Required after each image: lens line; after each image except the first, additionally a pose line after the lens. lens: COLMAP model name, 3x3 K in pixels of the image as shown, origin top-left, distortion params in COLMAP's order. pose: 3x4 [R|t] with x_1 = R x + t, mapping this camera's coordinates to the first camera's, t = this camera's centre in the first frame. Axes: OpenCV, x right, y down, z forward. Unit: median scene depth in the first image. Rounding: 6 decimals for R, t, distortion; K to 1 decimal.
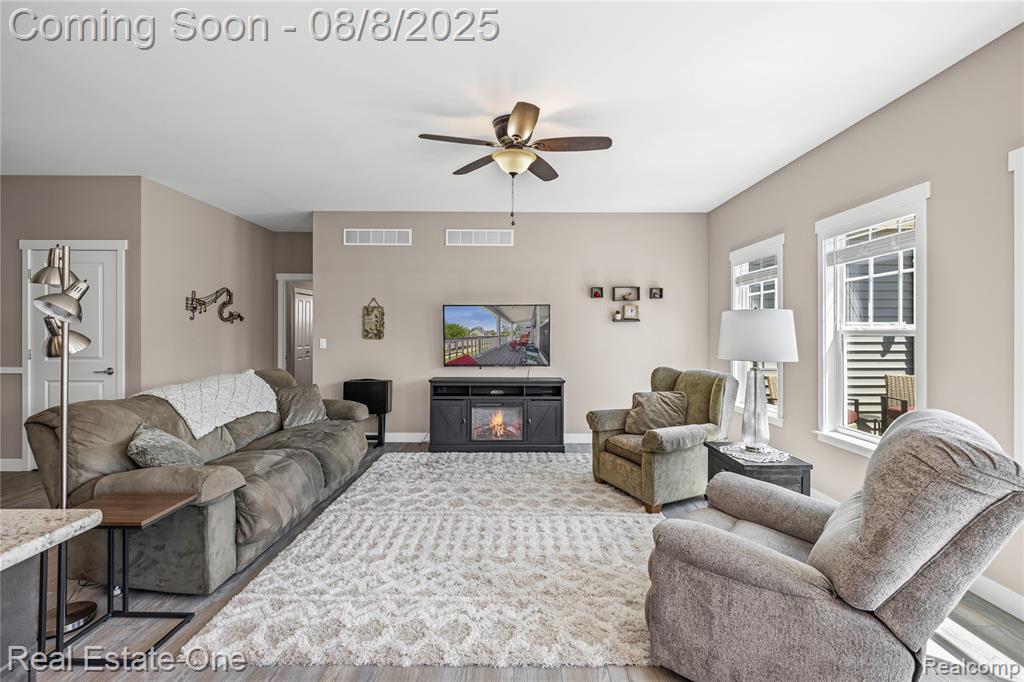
lens RADIAL K [[460.3, 0, 514.2], [0, 460.3, 331.2], [0, 0, 1]] dist [-0.002826, 0.000778]
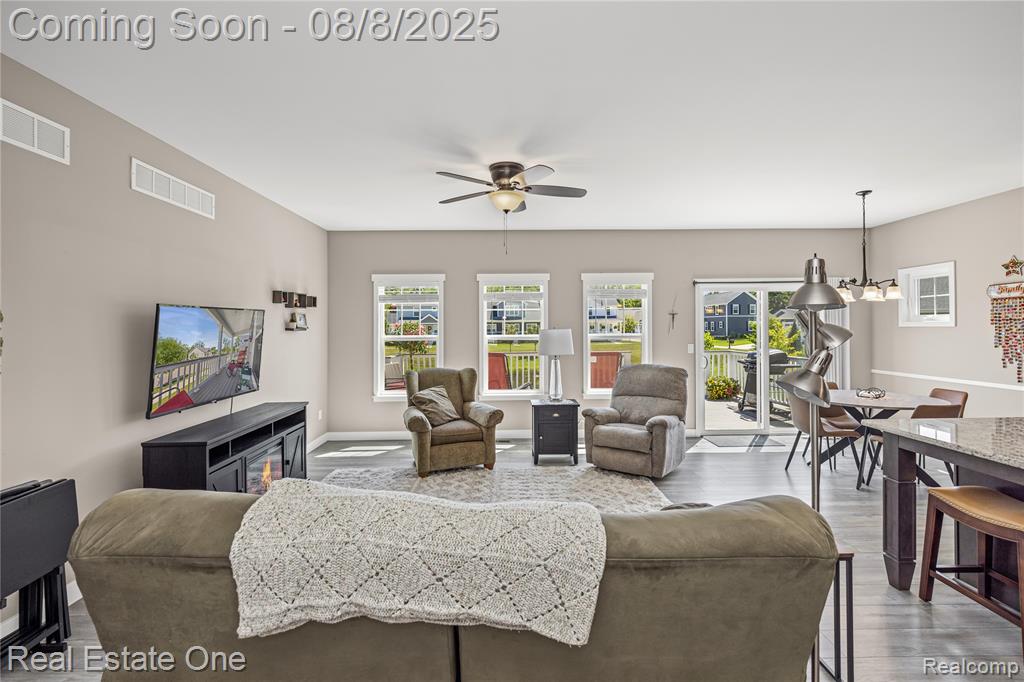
lens RADIAL K [[460.3, 0, 505.6], [0, 460.3, 325.7], [0, 0, 1]] dist [-0.002826, 0.000778]
pose [[-0.007392, -0.000623, 0.999972, -0.740095], [0.005169, 0.999986, 0.000661, -0.031804], [-0.999959, 0.005174, -0.007388, 0.638994]]
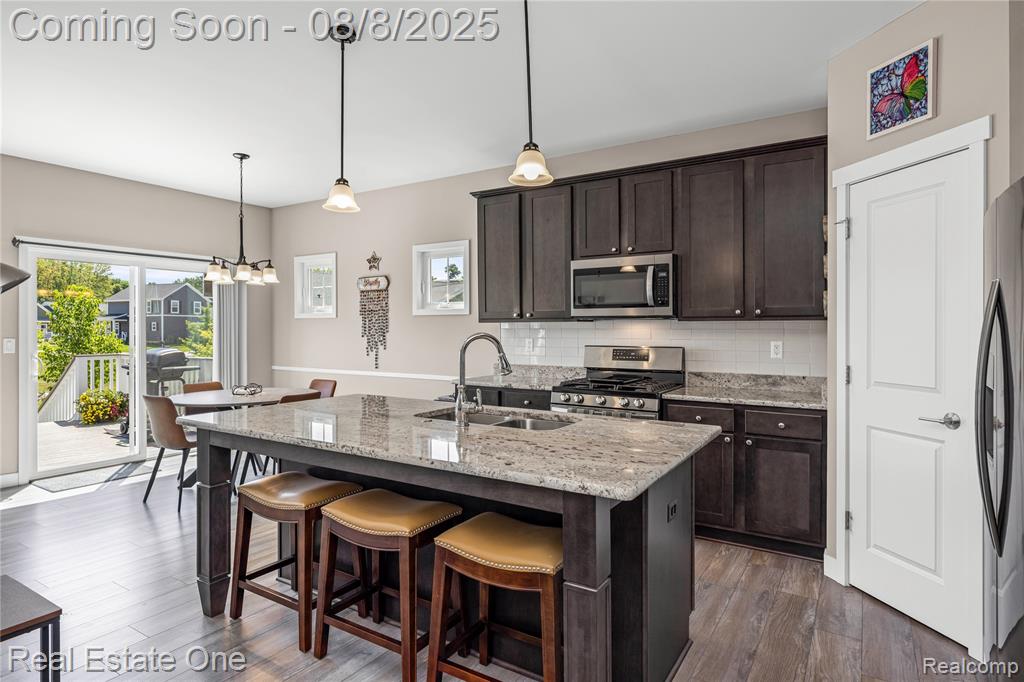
lens RADIAL K [[560.7, 0, 530.0], [0, 560.7, 332.6], [0, 0, 1]] dist [0.000785, -0.007206]
pose [[-0.855683, -0.008199, 0.517435, -0.746642], [-0.006400, 0.999966, 0.005261, -0.000985], [-0.517460, 0.001190, -0.855707, 0.485387]]
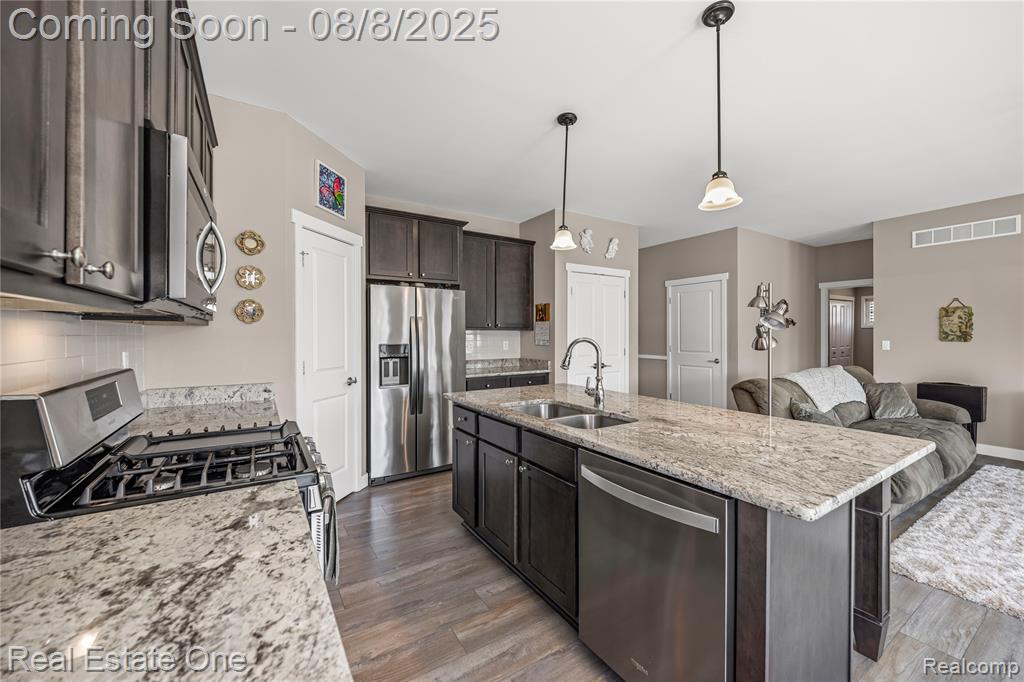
lens RADIAL K [[397.8, 0, 507.6], [0, 397.8, 338.8], [0, 0, 1]] dist [-0.001810, -0.001103]
pose [[0.521807, 0.003598, -0.853056, -0.100986], [0.006216, 0.999949, 0.008020, -0.000654], [0.853041, -0.009488, 0.521757, -0.226508]]
